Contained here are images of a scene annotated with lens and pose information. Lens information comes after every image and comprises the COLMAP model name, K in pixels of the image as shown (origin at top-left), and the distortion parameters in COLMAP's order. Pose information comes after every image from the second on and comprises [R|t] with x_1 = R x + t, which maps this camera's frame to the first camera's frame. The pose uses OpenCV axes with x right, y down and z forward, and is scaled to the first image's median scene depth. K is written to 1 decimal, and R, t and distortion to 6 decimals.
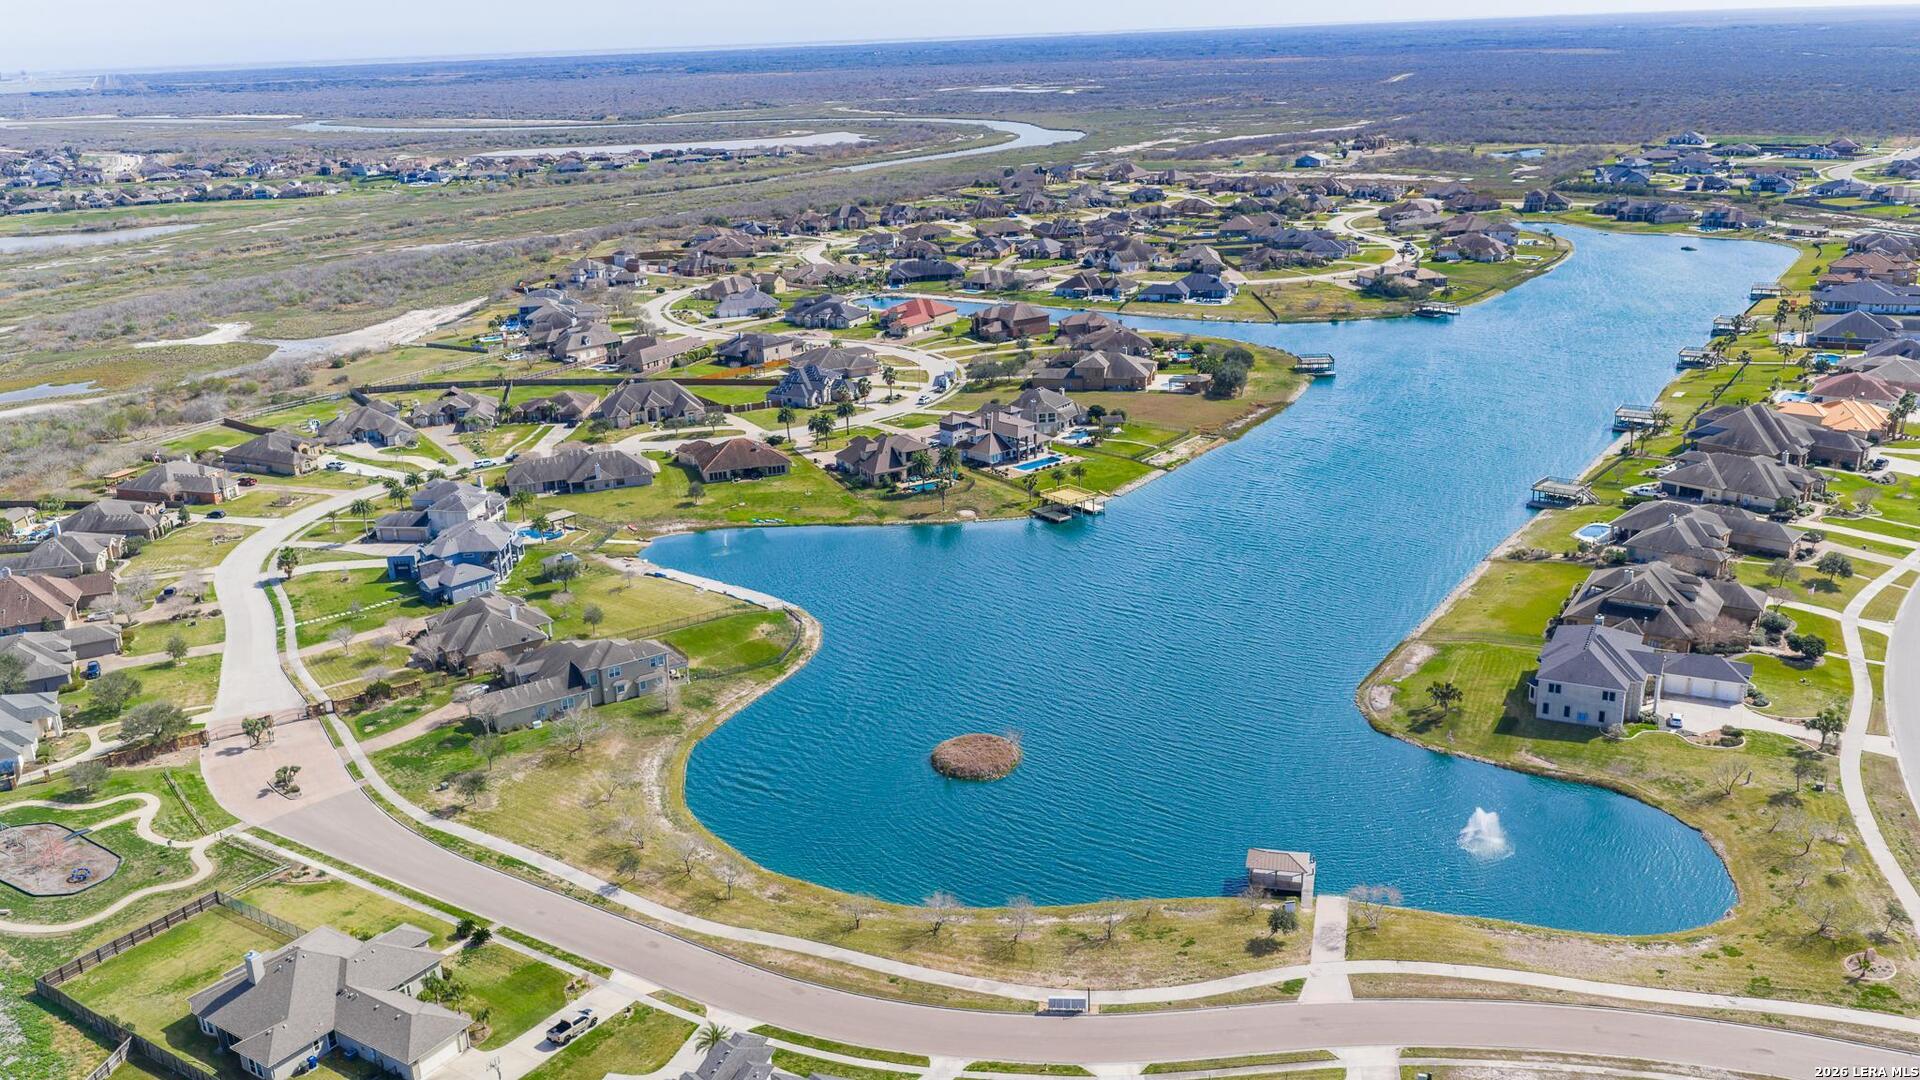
lens RADIAL K [[1630.4, 0, 960.0], [0, 1630.4, 540.0], [0, 0, 1]] dist [0.010059, -0.010599]
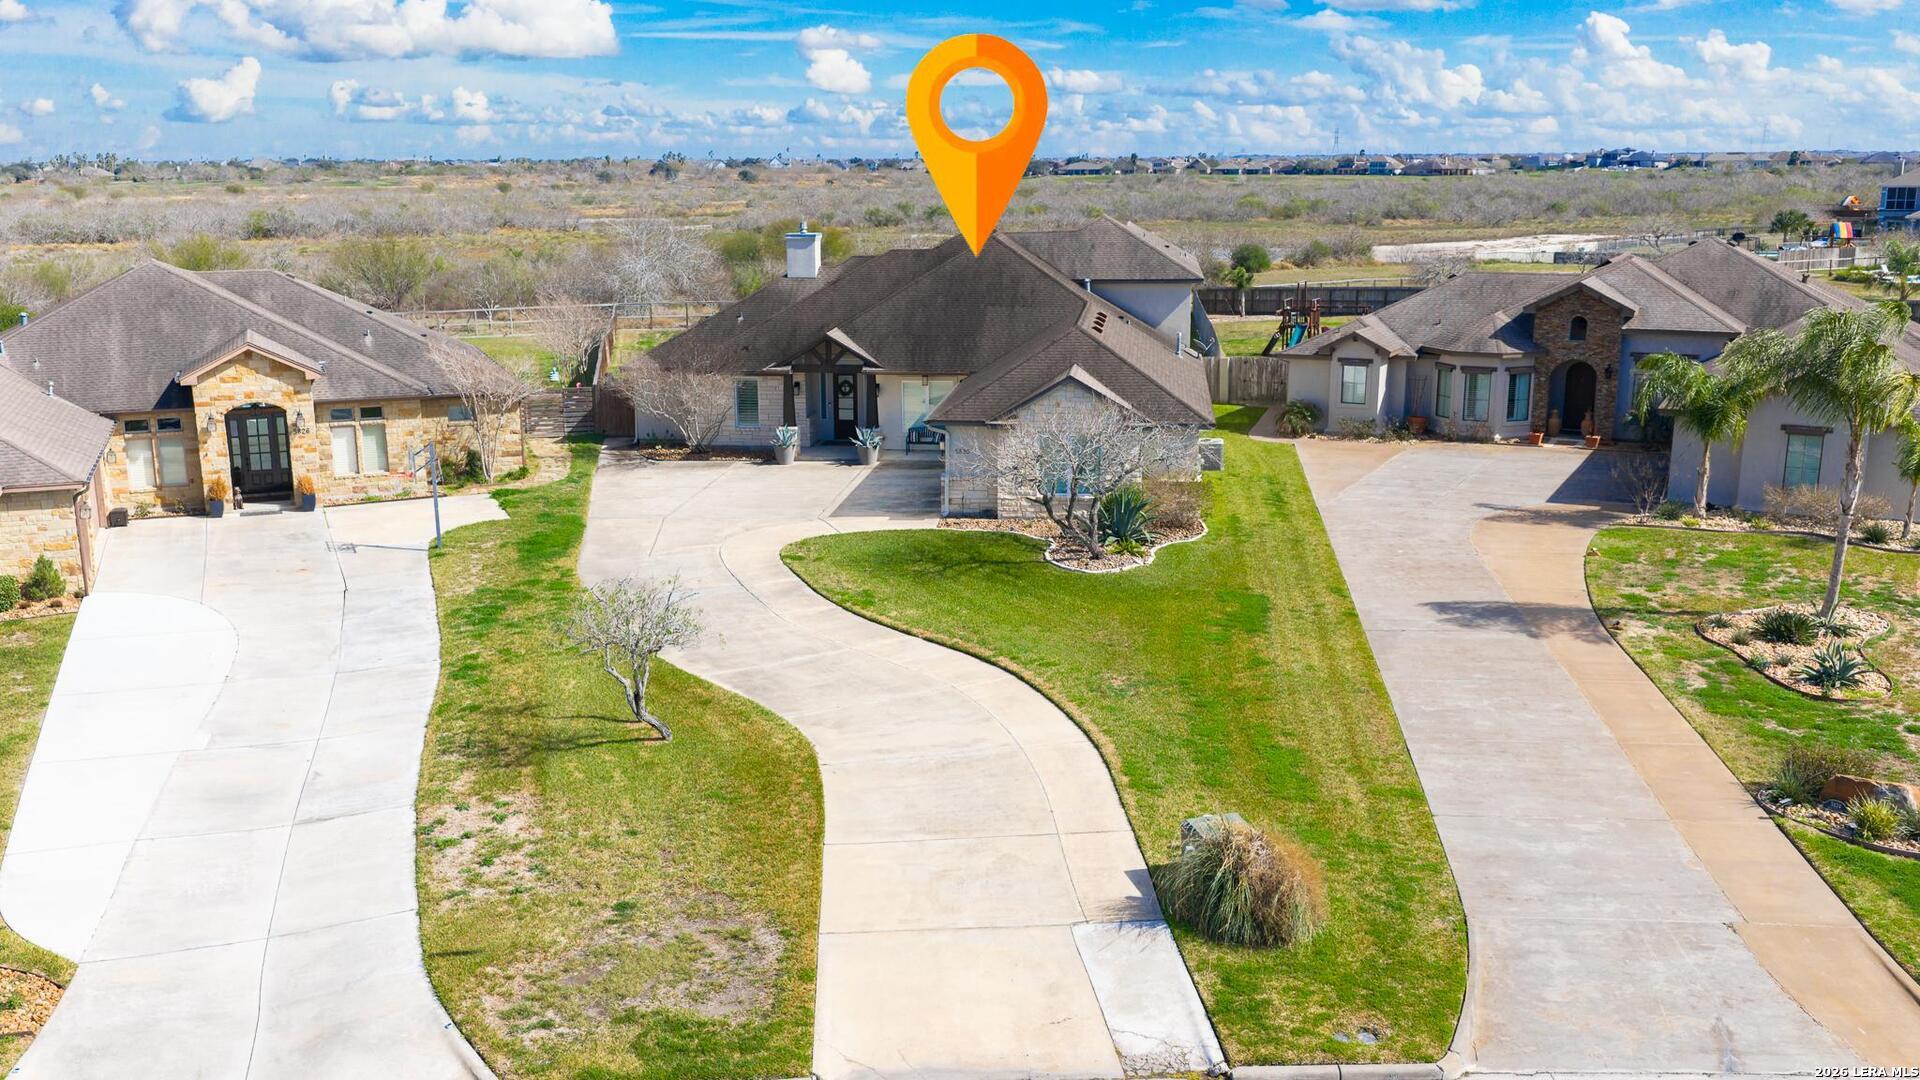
lens RADIAL K [[1673.8, 0, 960.0], [0, 1673.8, 540.0], [0, 0, 1]] dist [0.017384, -0.010715]
pose [[0.771206, 0.169549, -0.613591, -0.206818], [-0.211207, 0.977430, 0.004626, -0.051681], [0.600527, 0.126027, 0.789610, 0.698655]]
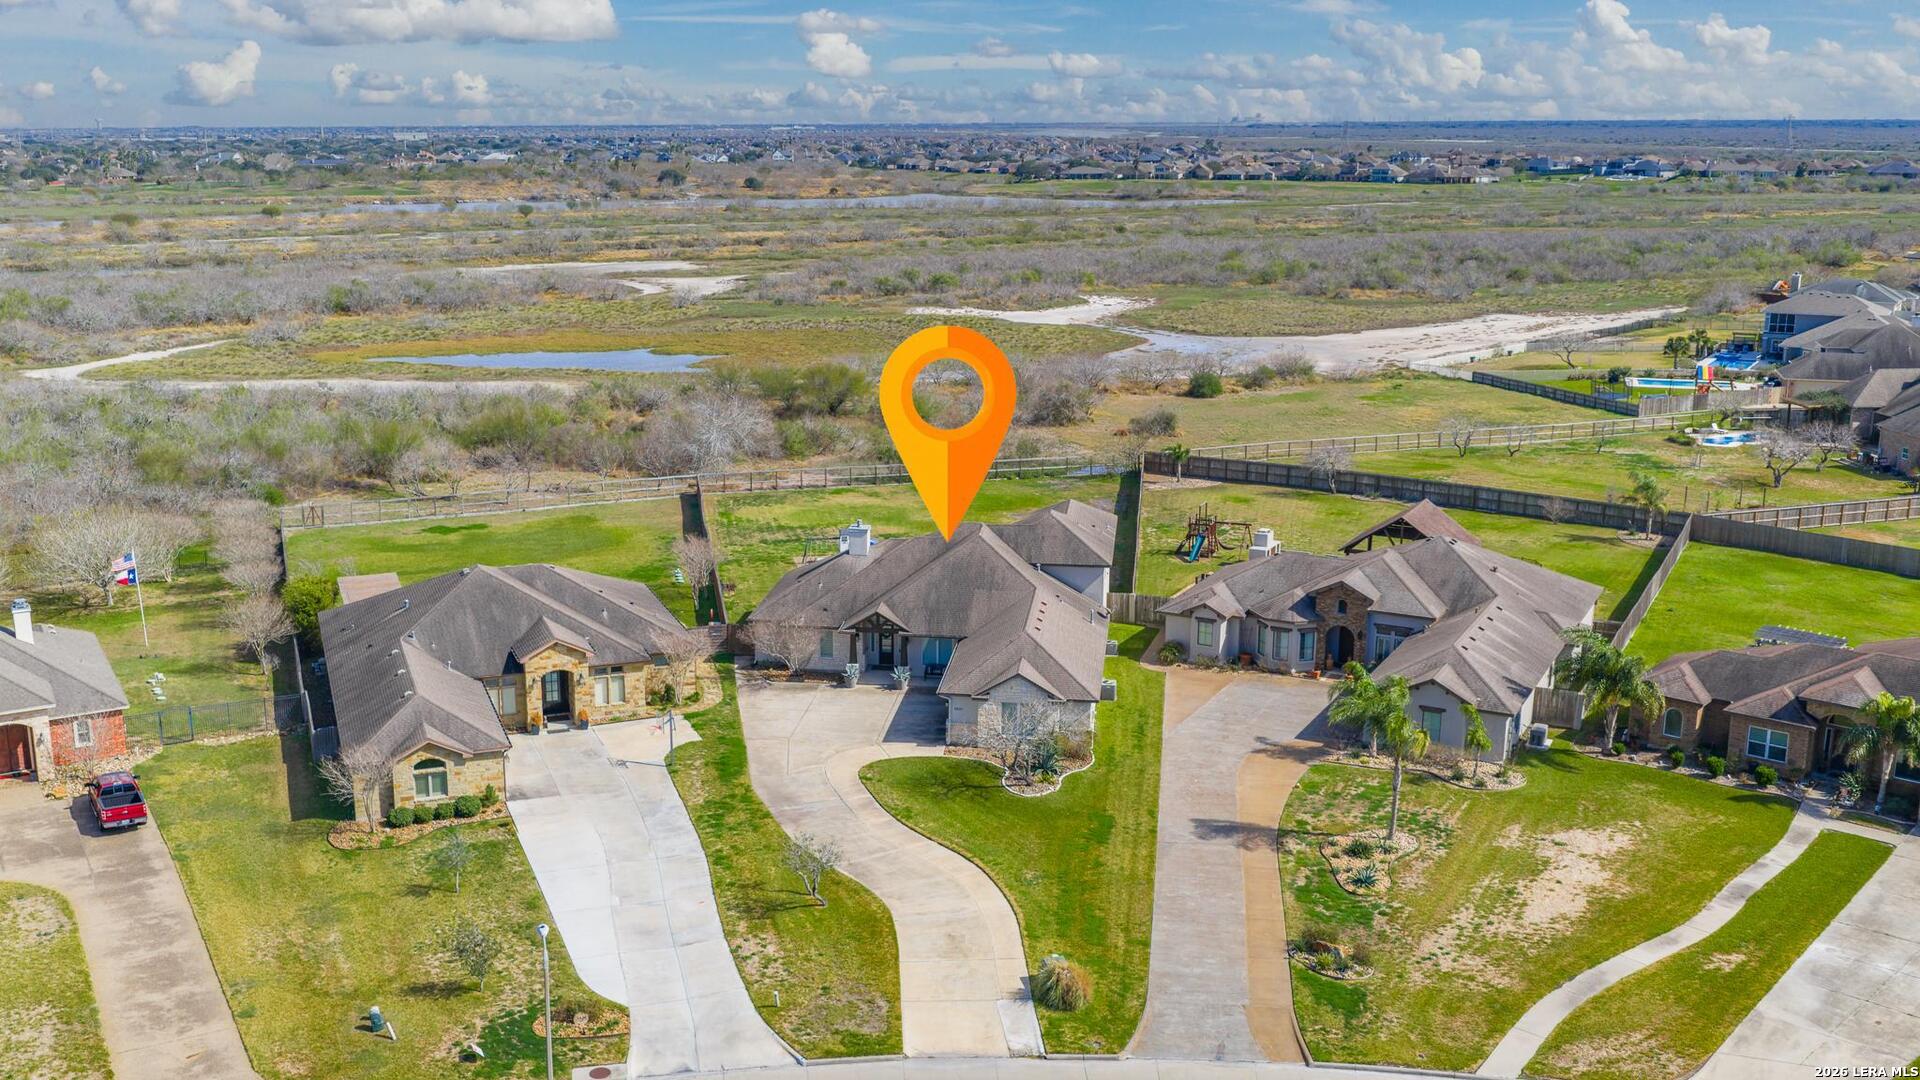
lens RADIAL K [[1713.1, 0, 895.1], [0, 1713.1, 537.5], [0, 0, 1]] dist [0.023987, -0.012122]
pose [[0.746168, 0.183292, -0.640029, -0.178877], [-0.221637, 0.974907, 0.020803, -0.066787], [0.627782, 0.126332, 0.768069, 0.657363]]
